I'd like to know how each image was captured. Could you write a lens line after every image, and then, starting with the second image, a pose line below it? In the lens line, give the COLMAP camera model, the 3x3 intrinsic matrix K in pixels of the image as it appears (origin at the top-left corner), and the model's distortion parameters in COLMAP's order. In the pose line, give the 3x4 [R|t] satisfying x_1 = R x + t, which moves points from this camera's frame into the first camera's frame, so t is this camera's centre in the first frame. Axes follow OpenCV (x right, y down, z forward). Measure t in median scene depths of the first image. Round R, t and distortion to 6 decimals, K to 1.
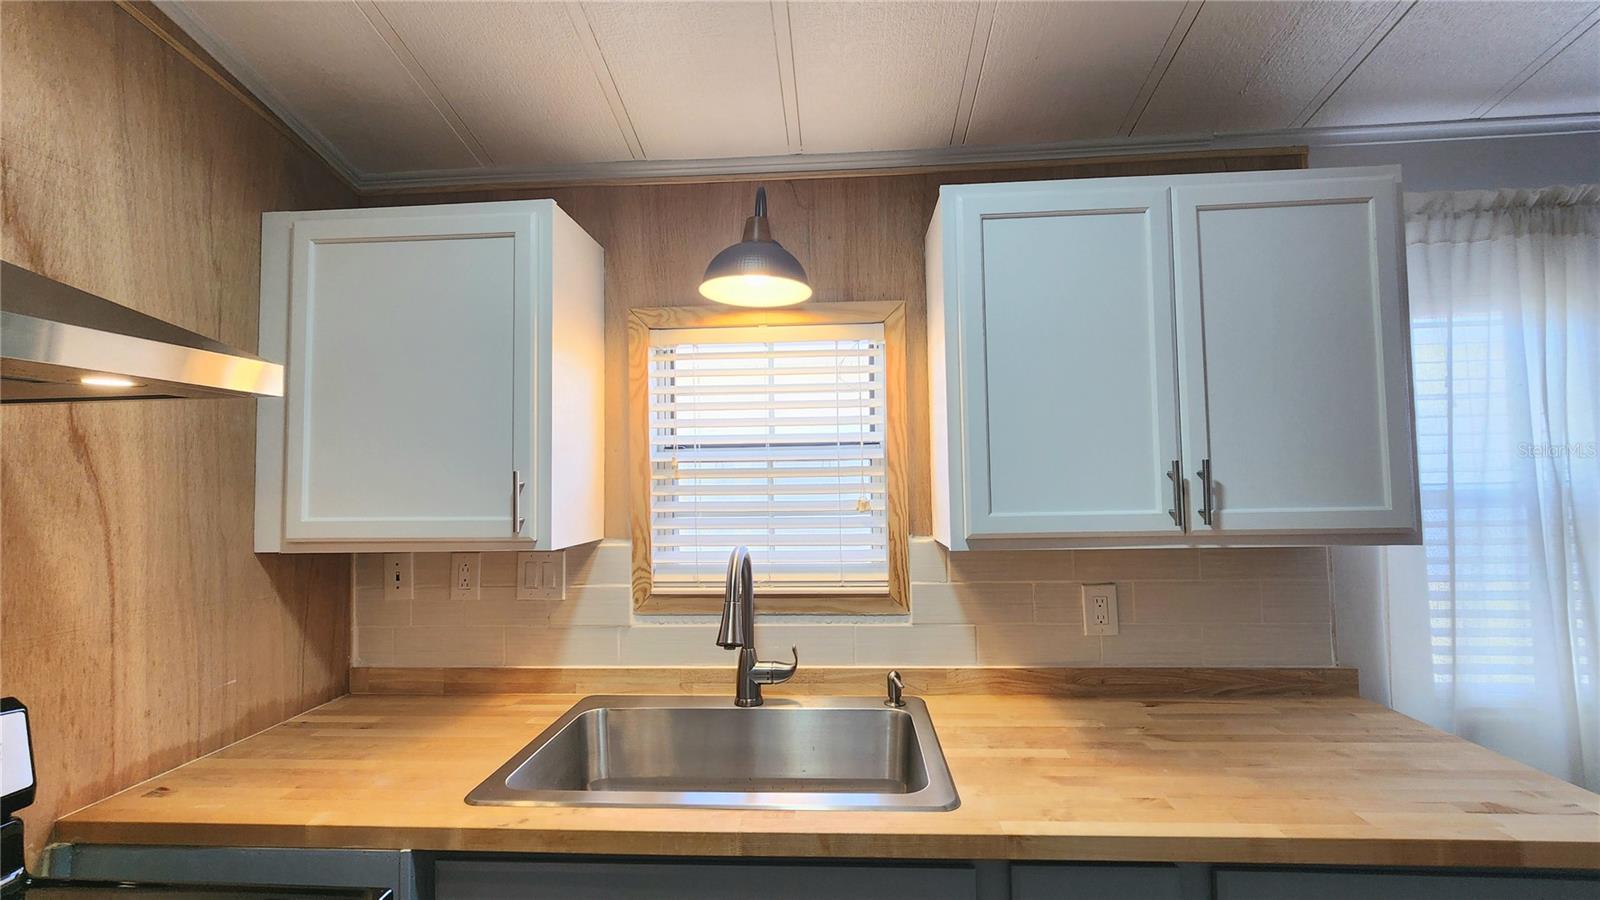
lens RADIAL K [[653.3, 0, 804.8], [0, 653.3, 452.0], [0, 0, 1]] dist [-0.000887, -0.000305]
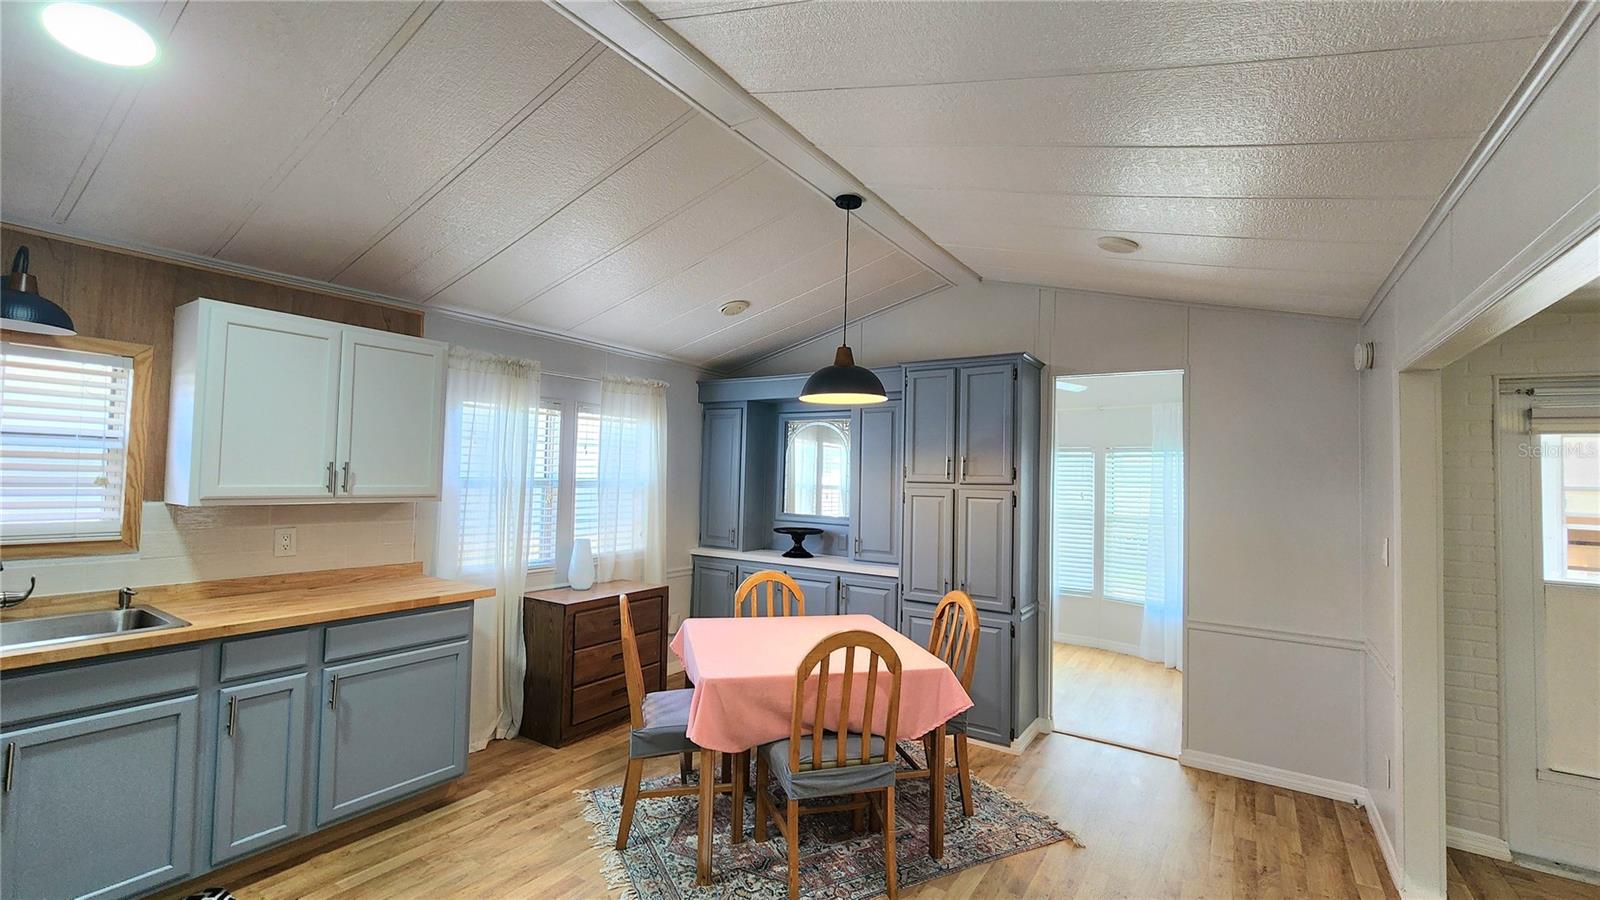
lens RADIAL K [[661.8, 0, 801.9], [0, 661.8, 455.5], [0, 0, 1]] dist [-0.002103, -0.000768]
pose [[0.495340, 0.058537, 0.866725, -0.443905], [-0.069584, 0.997195, -0.027581, -0.044701], [-0.865908, -0.046649, 0.498023, -1.152960]]
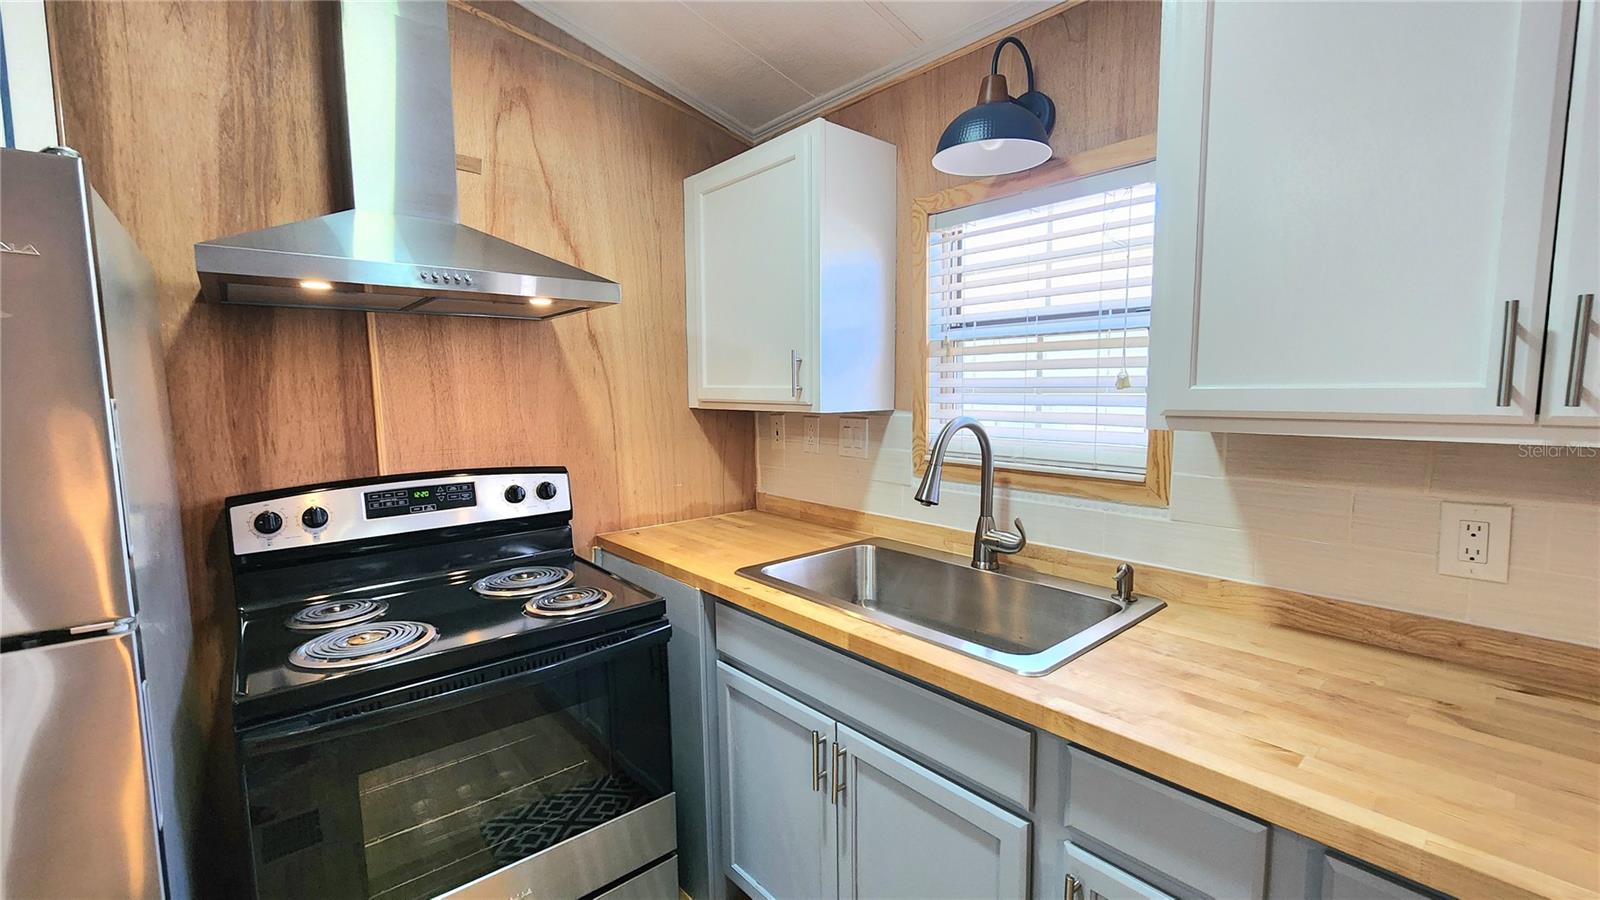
lens RADIAL K [[669.7, 0, 800.0], [0, 669.7, 450.0], [0, 0, 1]] dist [-0.001820, -0.000065]
pose [[0.700729, 0.078897, -0.709051, 0.464895], [0.031698, 0.989442, 0.141423, 0.034776], [0.712723, -0.121575, 0.690830, 0.059703]]
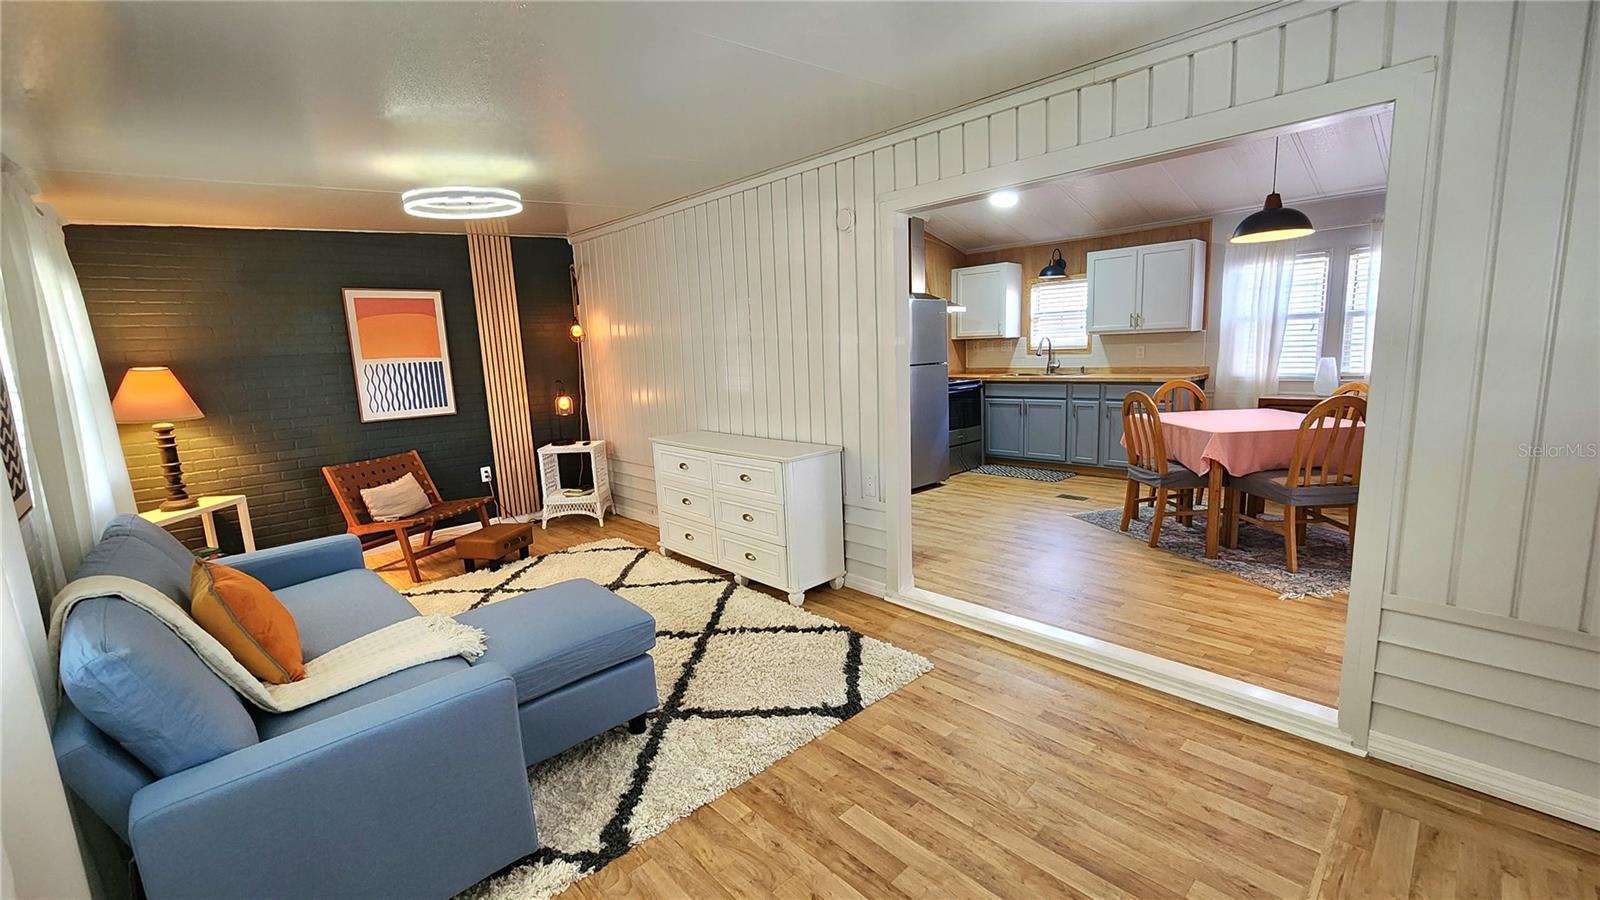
lens RADIAL K [[653.3, 0, 804.8], [0, 653.3, 452.0], [0, 0, 1]] dist [-0.000887, -0.000305]
pose [[0.733775, 0.097092, -0.672419, 1.726324], [0.054119, 0.978237, 0.200307, -0.067712], [0.677234, -0.183371, 0.712551, -3.366737]]
